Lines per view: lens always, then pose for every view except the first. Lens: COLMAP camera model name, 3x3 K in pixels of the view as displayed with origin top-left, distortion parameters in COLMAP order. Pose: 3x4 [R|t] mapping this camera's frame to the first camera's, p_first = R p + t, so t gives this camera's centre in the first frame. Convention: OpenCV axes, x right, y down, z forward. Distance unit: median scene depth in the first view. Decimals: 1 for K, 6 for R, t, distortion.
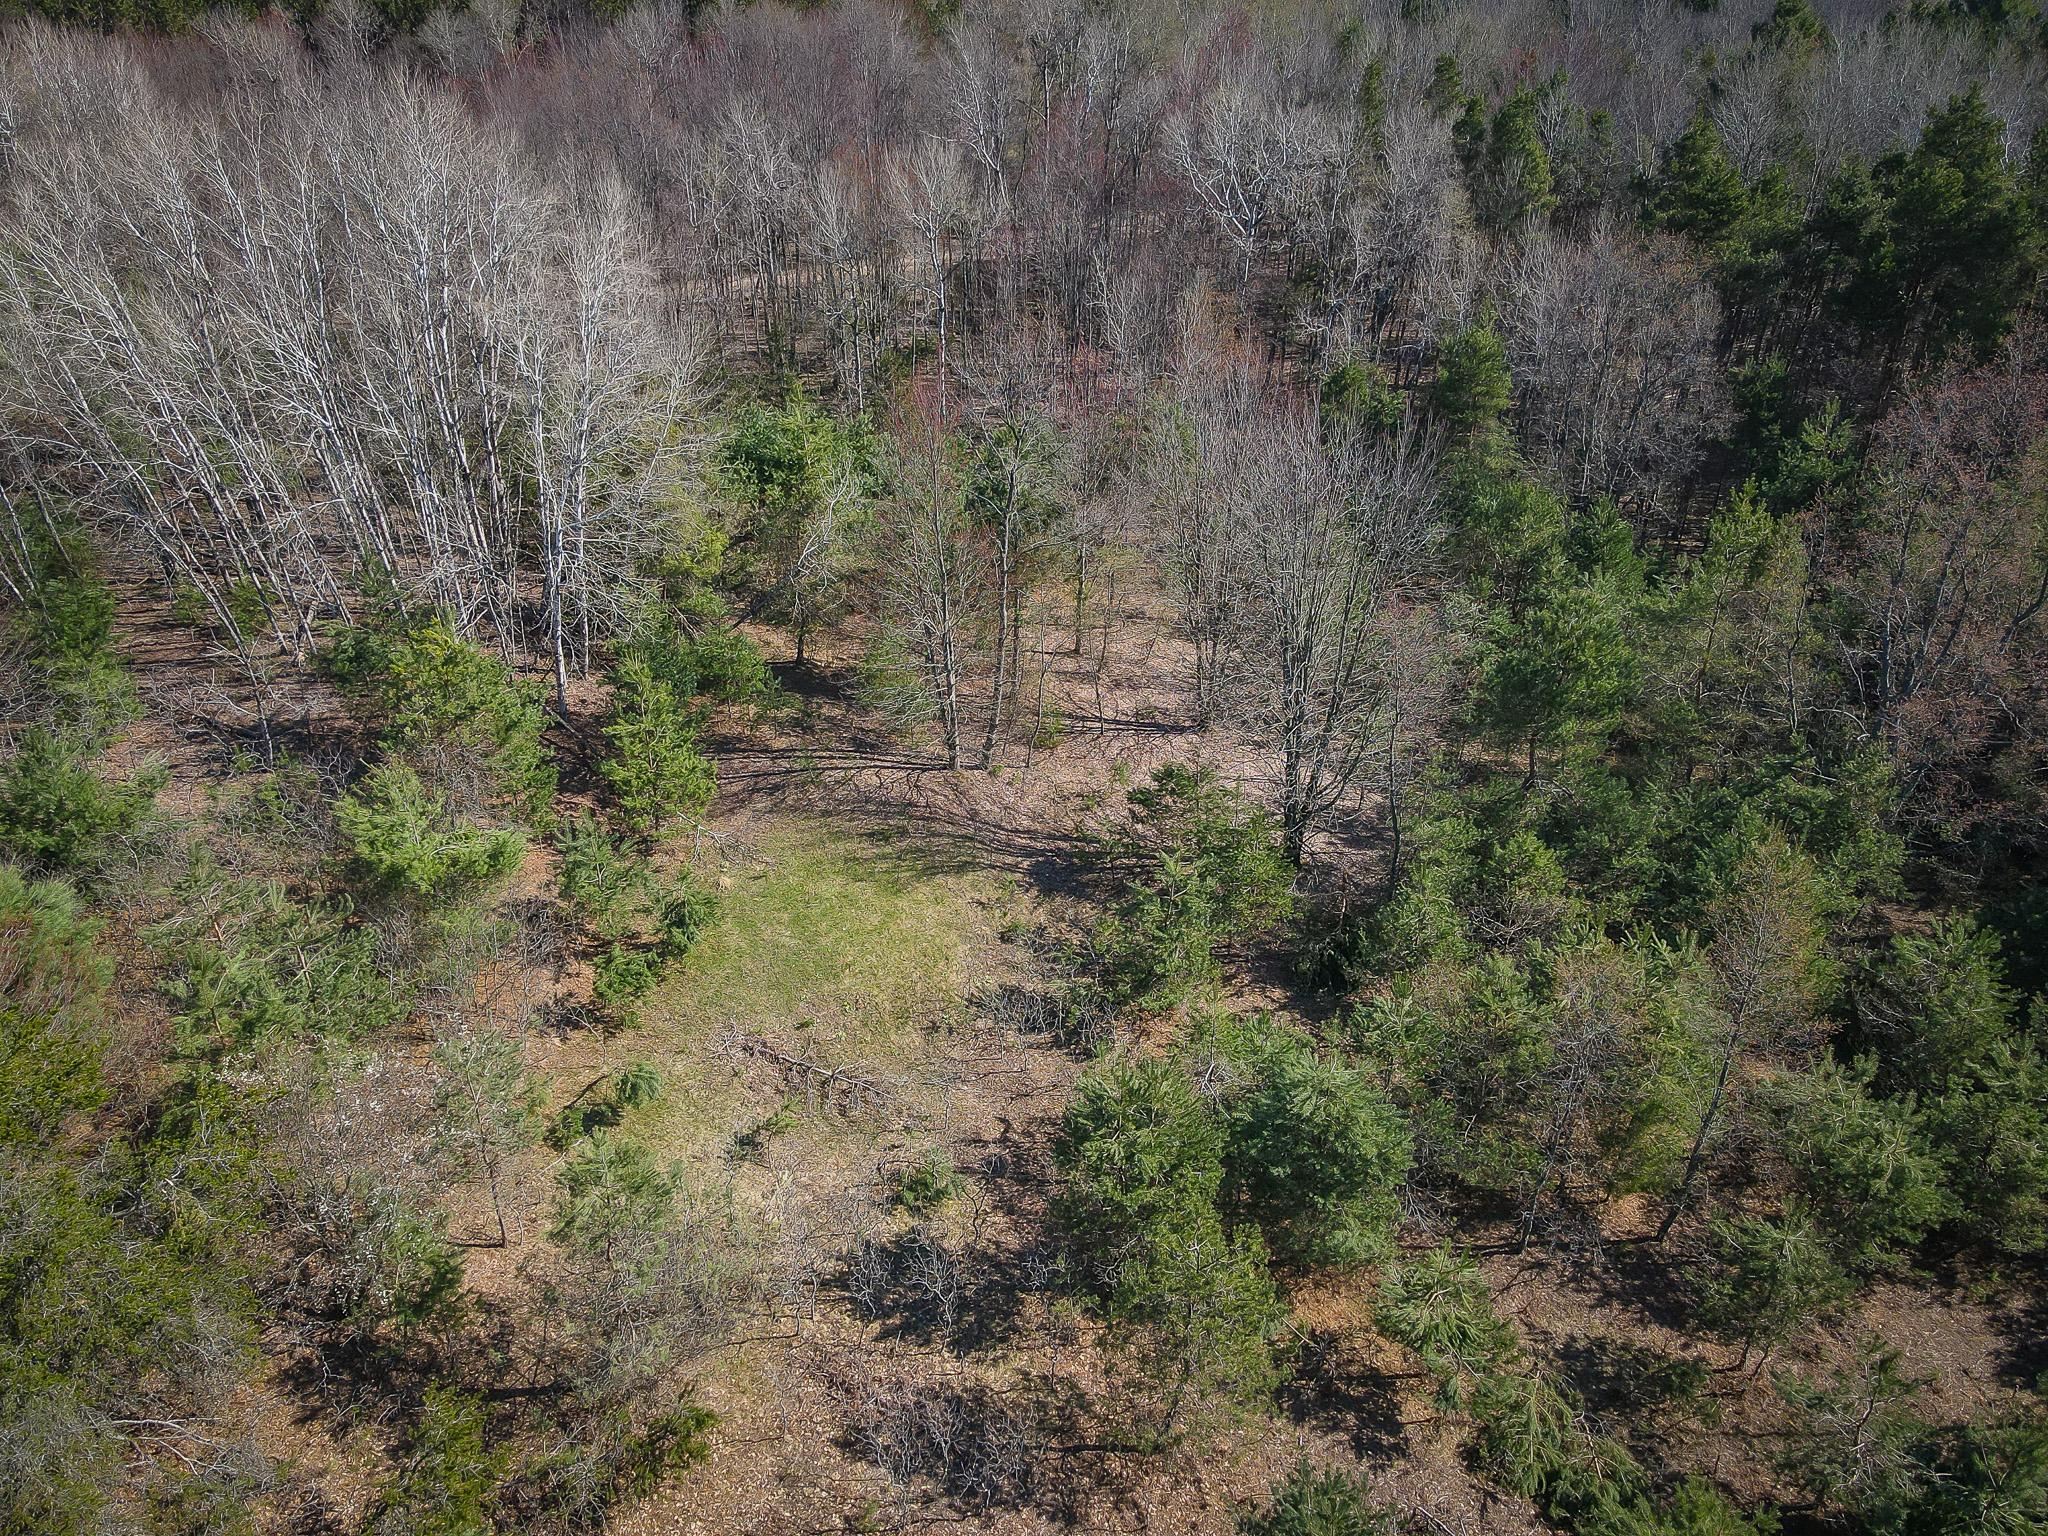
lens RADIAL K [[1540.9, 0, 1028.2], [0, 1540.9, 737.0], [0, 0, 1]] dist [0.031322, -0.037224]
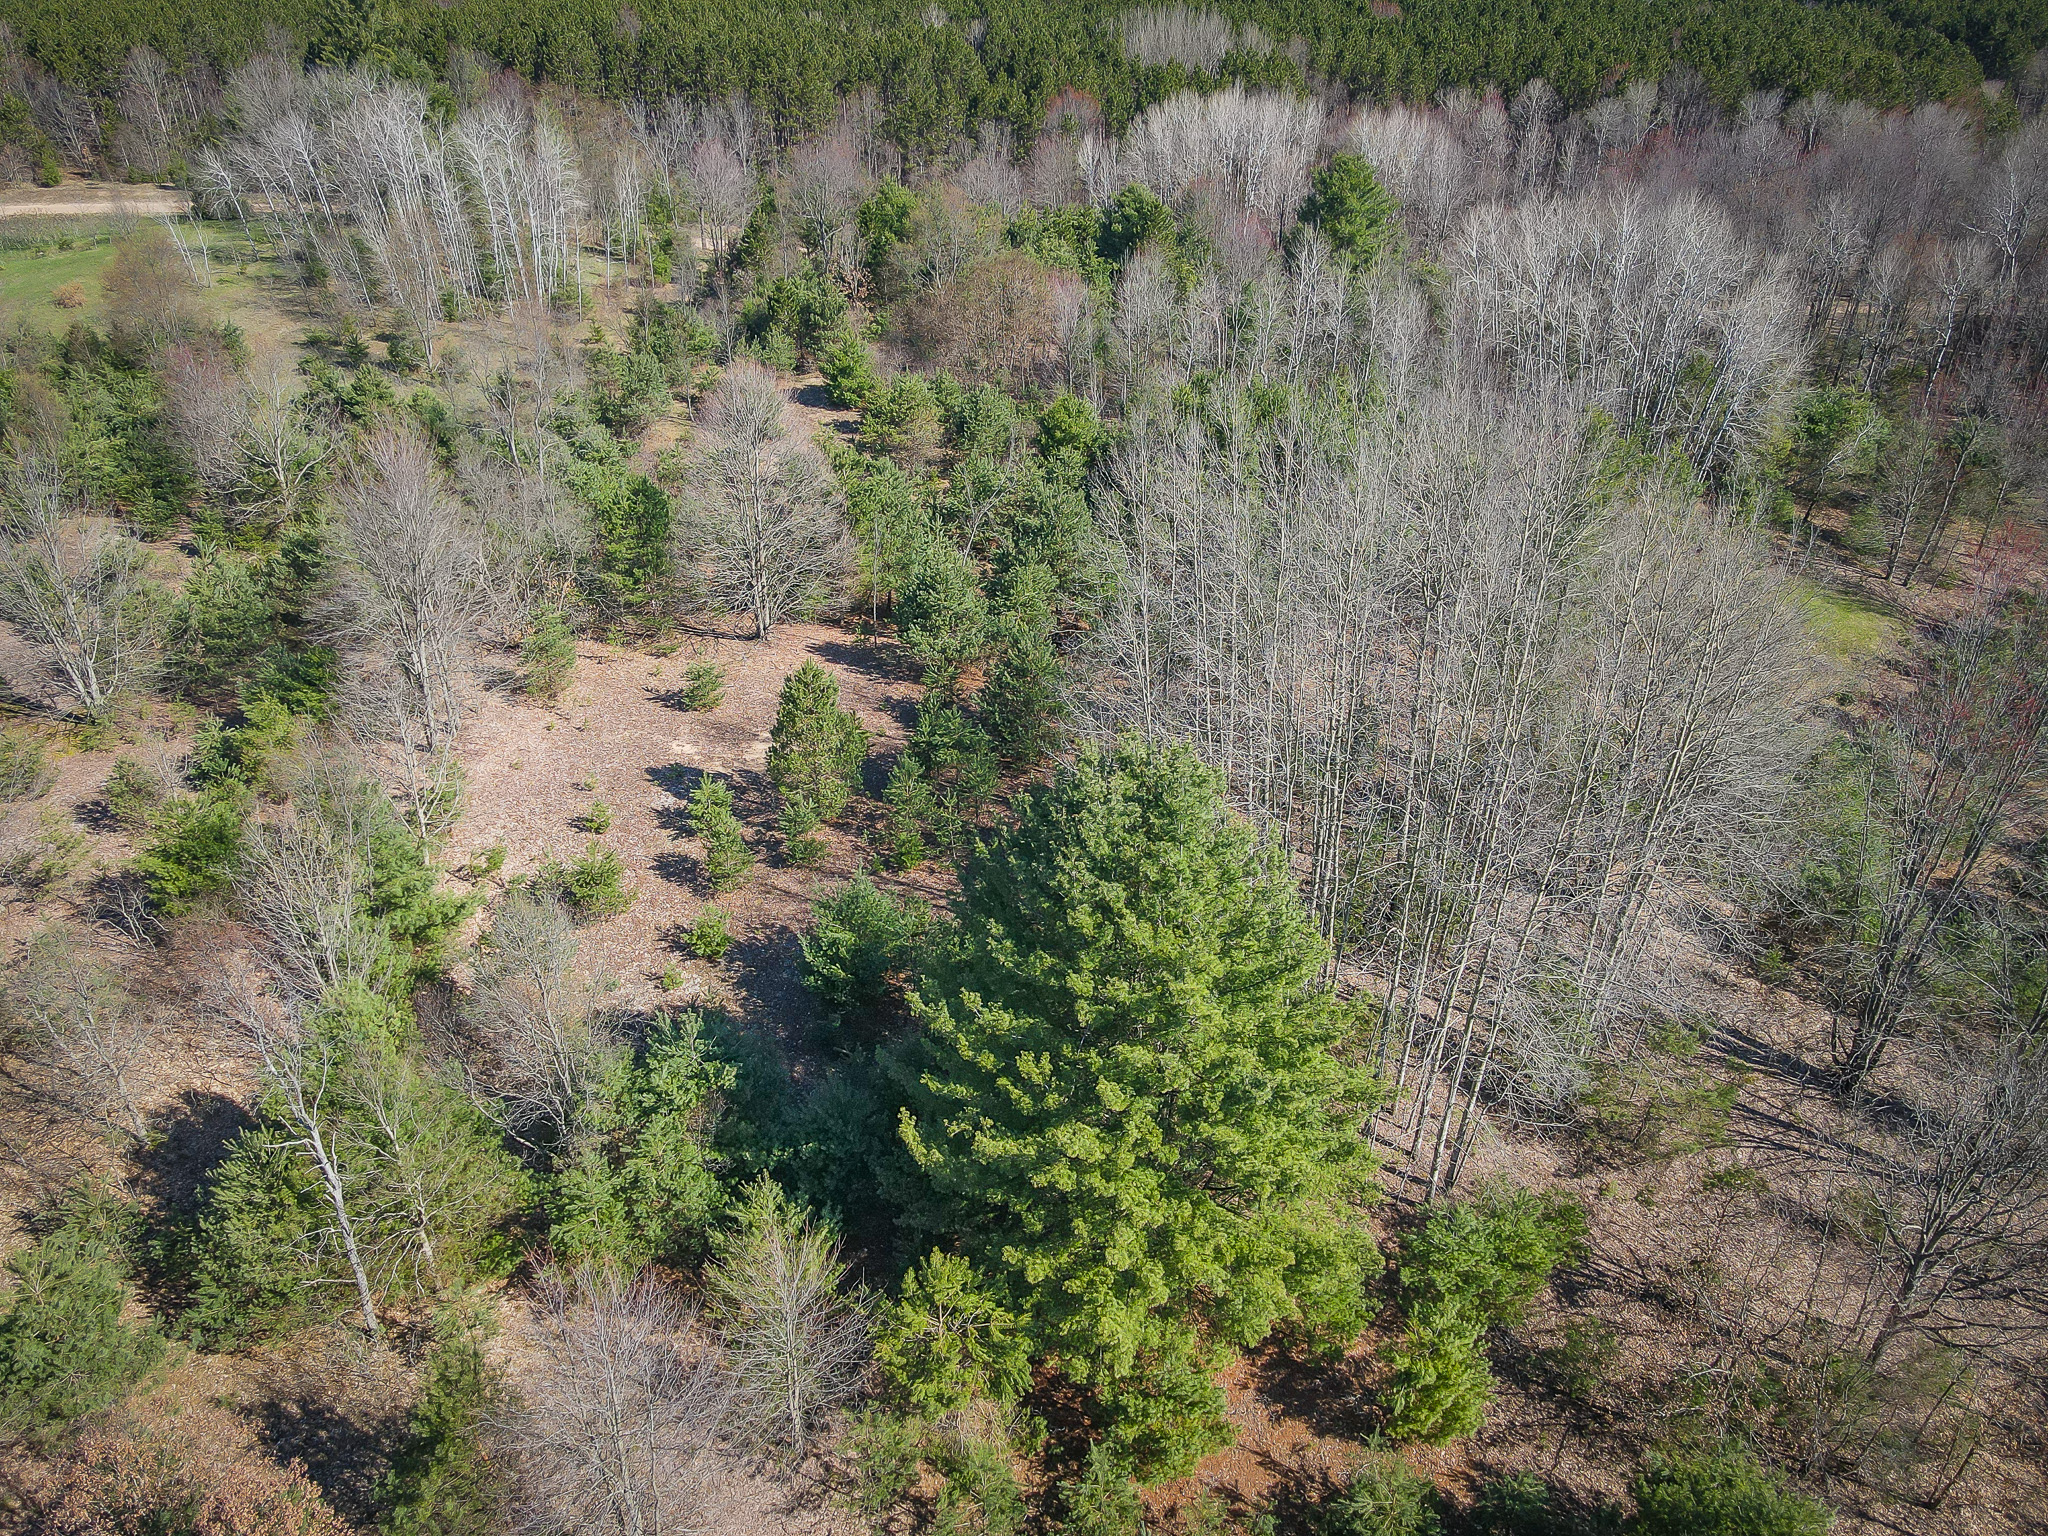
lens RADIAL K [[1521.4, 0, 986.7], [0, 1521.4, 772.5], [0, 0, 1]] dist [0.007613, -0.005335]
pose [[0.835341, 0.280957, -0.472513, -0.014693], [-0.267067, 0.958692, 0.097901, 0.256022], [0.480500, 0.044411, 0.875869, -0.834537]]
